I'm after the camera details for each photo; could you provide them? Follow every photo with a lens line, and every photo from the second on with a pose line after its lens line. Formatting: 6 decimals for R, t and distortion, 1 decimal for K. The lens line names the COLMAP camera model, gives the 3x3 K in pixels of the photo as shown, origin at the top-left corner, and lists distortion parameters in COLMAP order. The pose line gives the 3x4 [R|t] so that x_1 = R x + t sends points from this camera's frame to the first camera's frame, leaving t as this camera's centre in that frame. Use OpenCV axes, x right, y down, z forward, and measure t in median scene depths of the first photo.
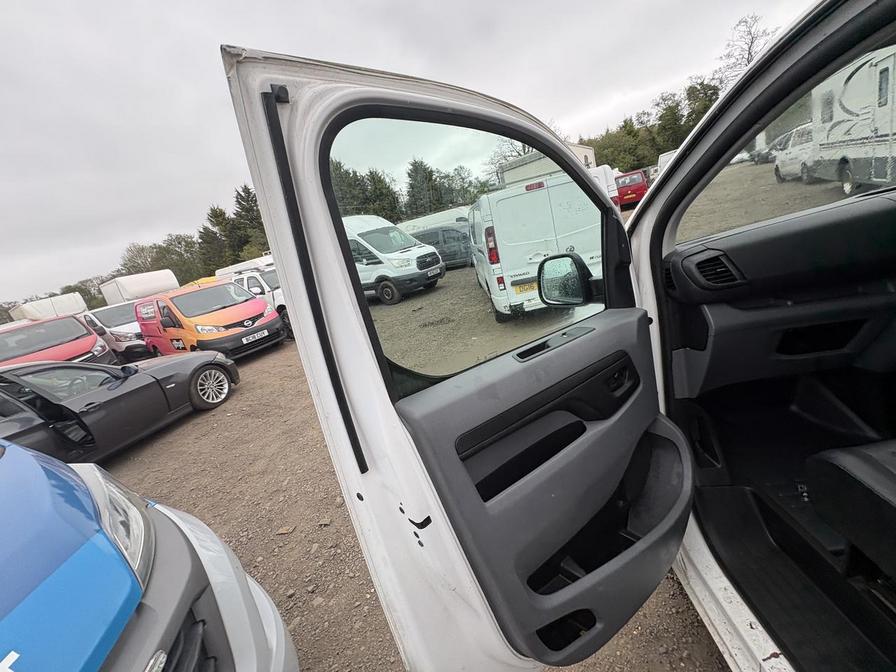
lens RADIAL K [[355.4, 0, 450.7], [0, 355.4, 338.5], [0, 0, 1]] dist [-0.000441, 0.000187]
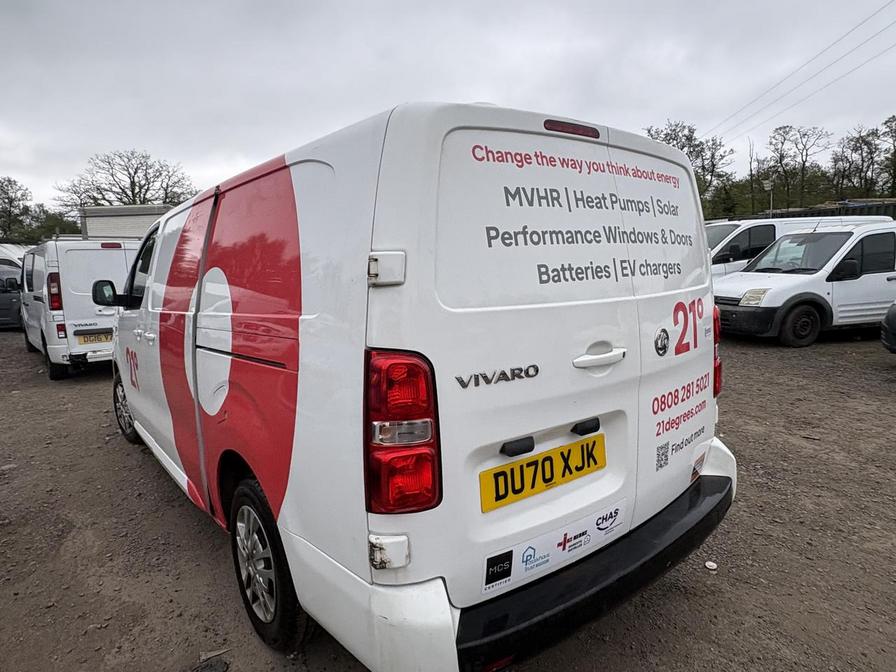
lens RADIAL K [[528.1, 0, 445.1], [0, 528.1, 331.8], [0, 0, 1]] dist [-0.003165, 0.002305]
pose [[0.726174, 0.130513, 0.675010, -0.035993], [0.056972, 0.967016, -0.248263, 0.140287], [-0.685146, 0.218739, 0.694786, -0.375395]]
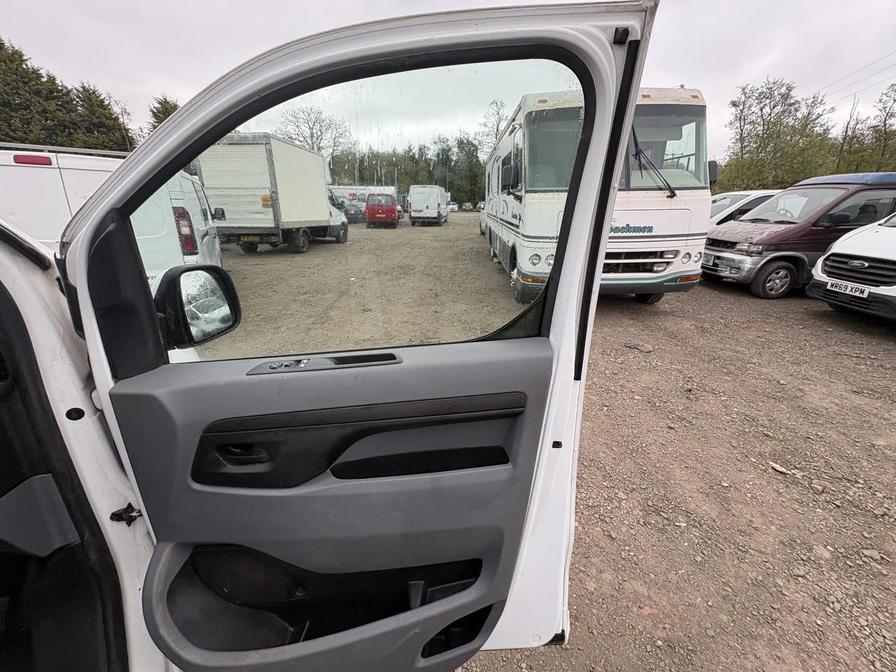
lens RADIAL K [[355.4, 0, 448.3], [0, 355.4, 336.9], [0, 0, 1]] dist [-0.000441, 0.000187]
pose [[0.838652, 0.073846, 0.539638, 0.293531], [-0.073215, 0.997059, -0.022658, -0.070286], [-0.539724, -0.020508, 0.841592, -0.003082]]
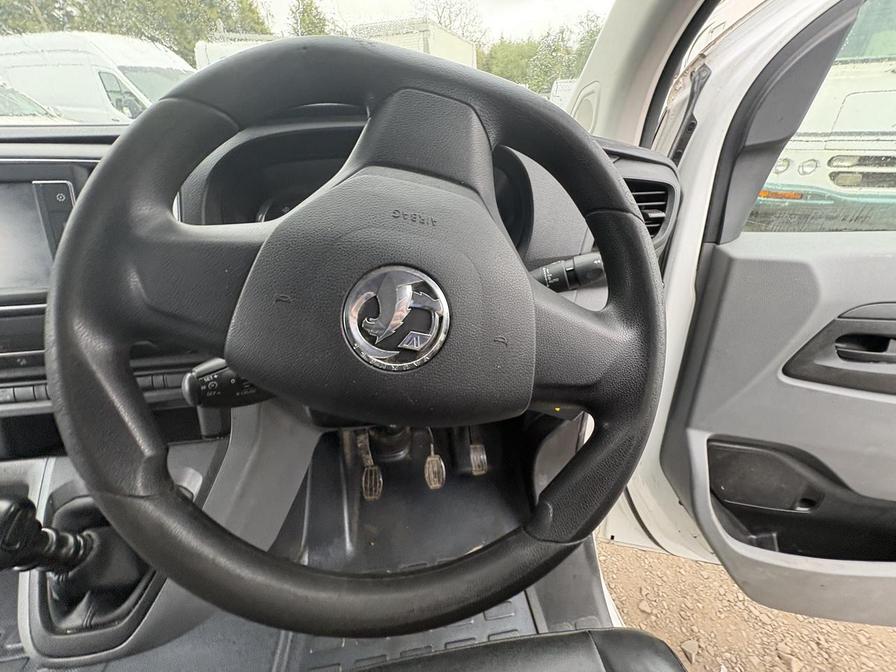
lens RADIAL K [[355.4, 0, 450.9], [0, 355.4, 337.2], [0, 0, 1]] dist [-0.000441, 0.000187]
pose [[0.947068, 0.083870, 0.309884, 0.205682], [-0.157324, 0.962669, 0.220268, -0.045867], [-0.279841, -0.257361, 0.924908, 0.053128]]
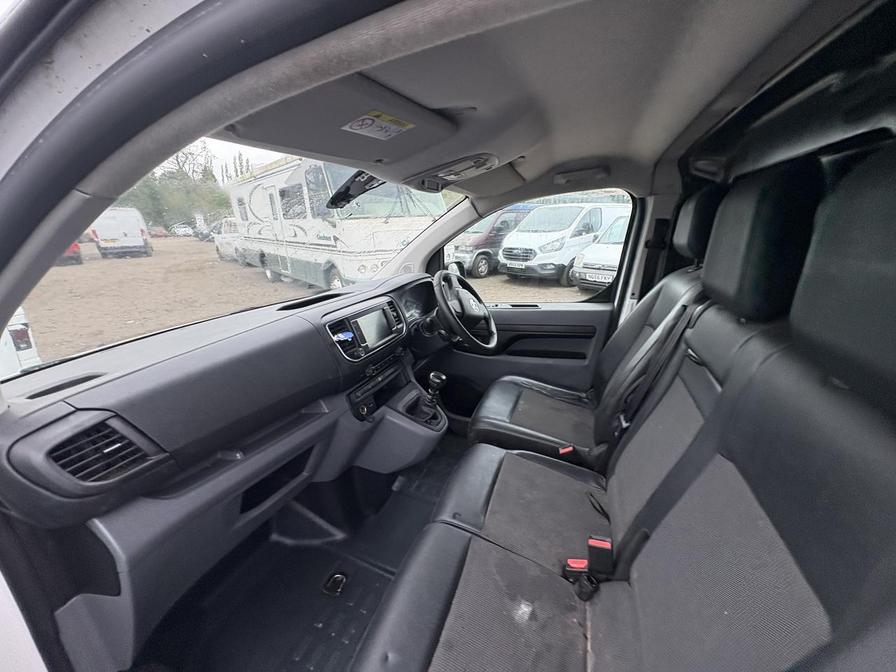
lens RADIAL K [[355.4, 0, 446.7], [0, 355.4, 335.1], [0, 0, 1]] dist [-0.000441, 0.000187]
pose [[0.298551, -0.049109, 0.953129, 0.049774], [0.223414, 0.974523, -0.019770, -0.028026], [-0.927876, 0.218845, 0.301917, 0.041737]]
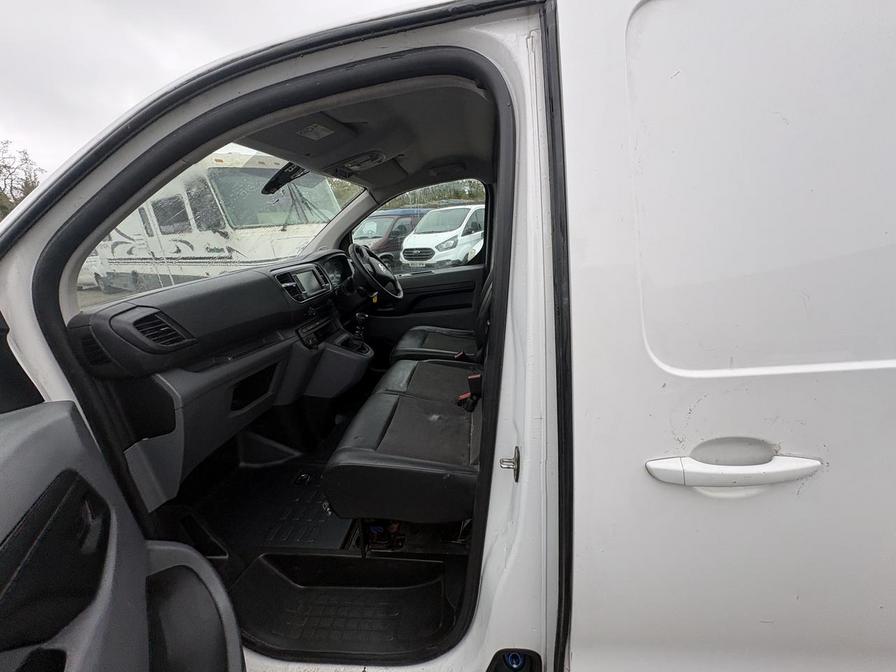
lens RADIAL K [[355.4, 0, 447.1], [0, 355.4, 335.5], [0, 0, 1]] dist [-0.000441, 0.000187]
pose [[0.050994, -0.050242, 0.997434, -0.004453], [0.347705, 0.937142, 0.029428, 0.003207], [-0.936216, 0.345312, 0.065258, 0.039459]]
